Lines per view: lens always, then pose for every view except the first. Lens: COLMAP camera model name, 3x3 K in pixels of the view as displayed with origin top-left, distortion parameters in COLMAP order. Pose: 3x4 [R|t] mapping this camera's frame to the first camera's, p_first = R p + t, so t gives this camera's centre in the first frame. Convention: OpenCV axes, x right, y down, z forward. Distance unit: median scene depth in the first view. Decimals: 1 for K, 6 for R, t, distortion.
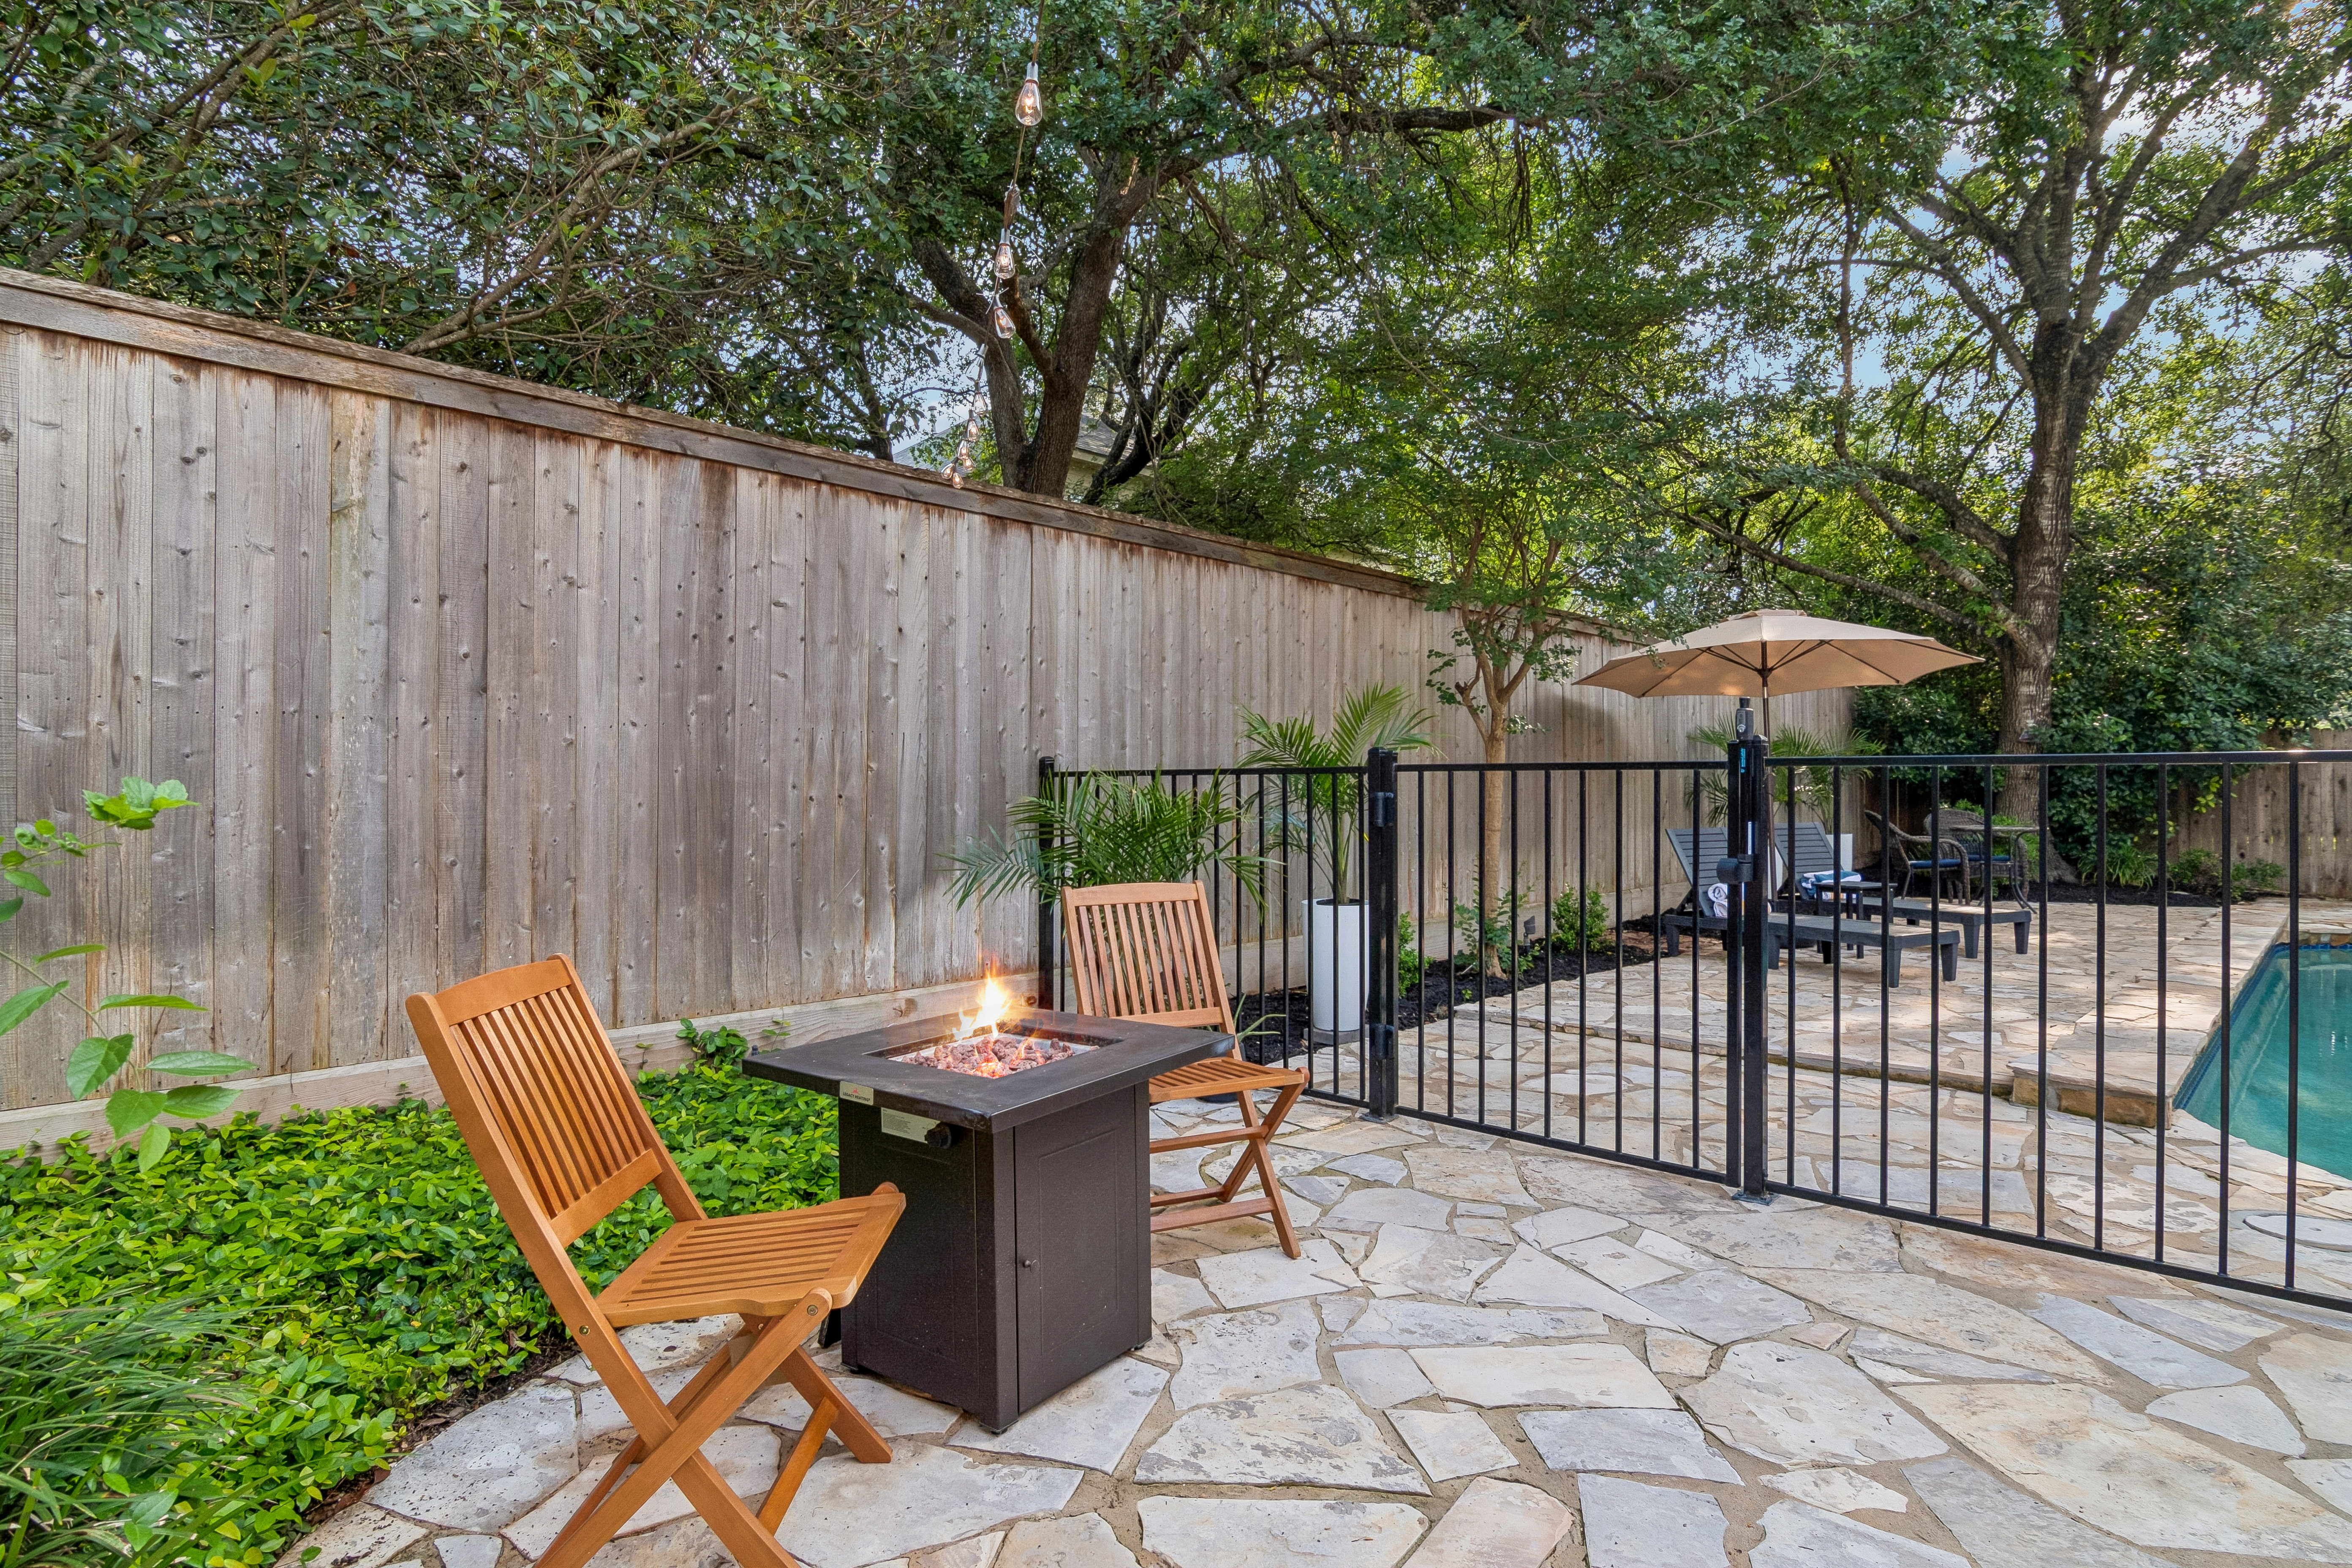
lens RADIAL K [[1215.4, 0, 1182.8], [0, 1215.4, 795.1], [0, 0, 1]] dist [-0.011965, -0.000812]
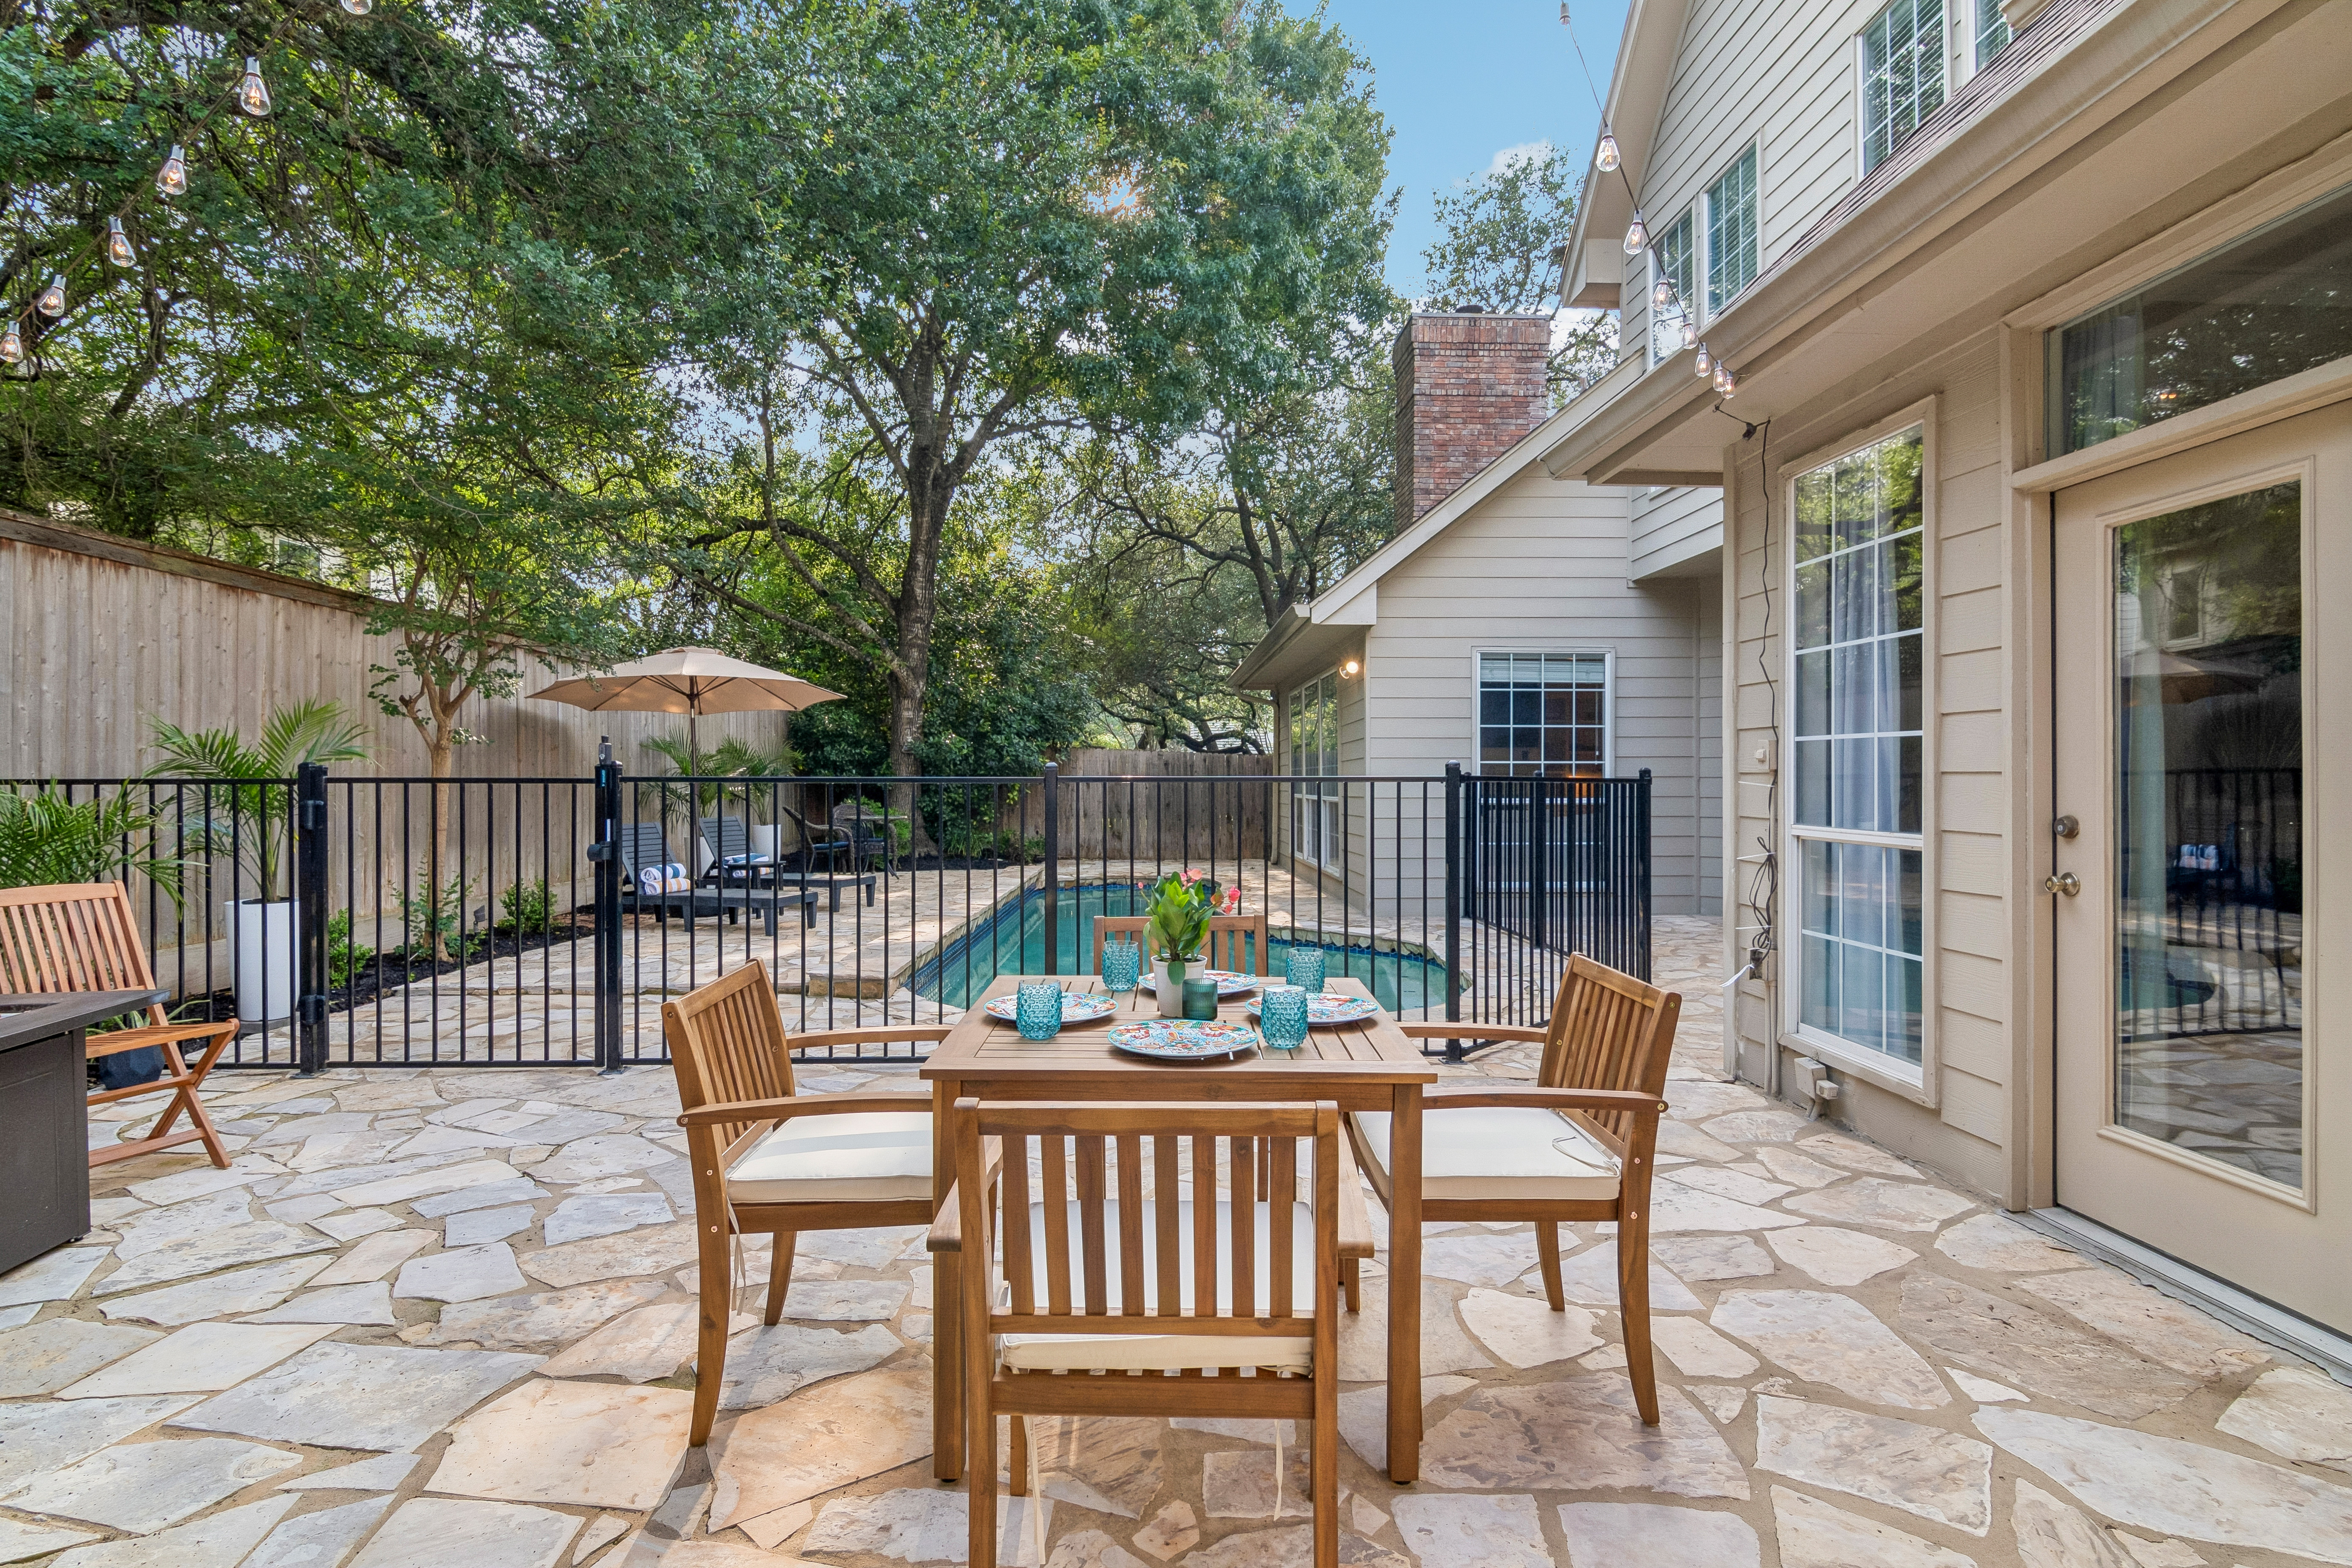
lens RADIAL K [[1191.2, 0, 1176.0], [0, 1191.2, 784.0], [0, 0, 1]] dist [0.001118, -0.010738]
pose [[0.711121, -0.001327, 0.703068, -0.037436], [0.005058, 0.999982, -0.003229, -0.007530], [-0.703051, 0.005852, 0.711115, -0.301706]]
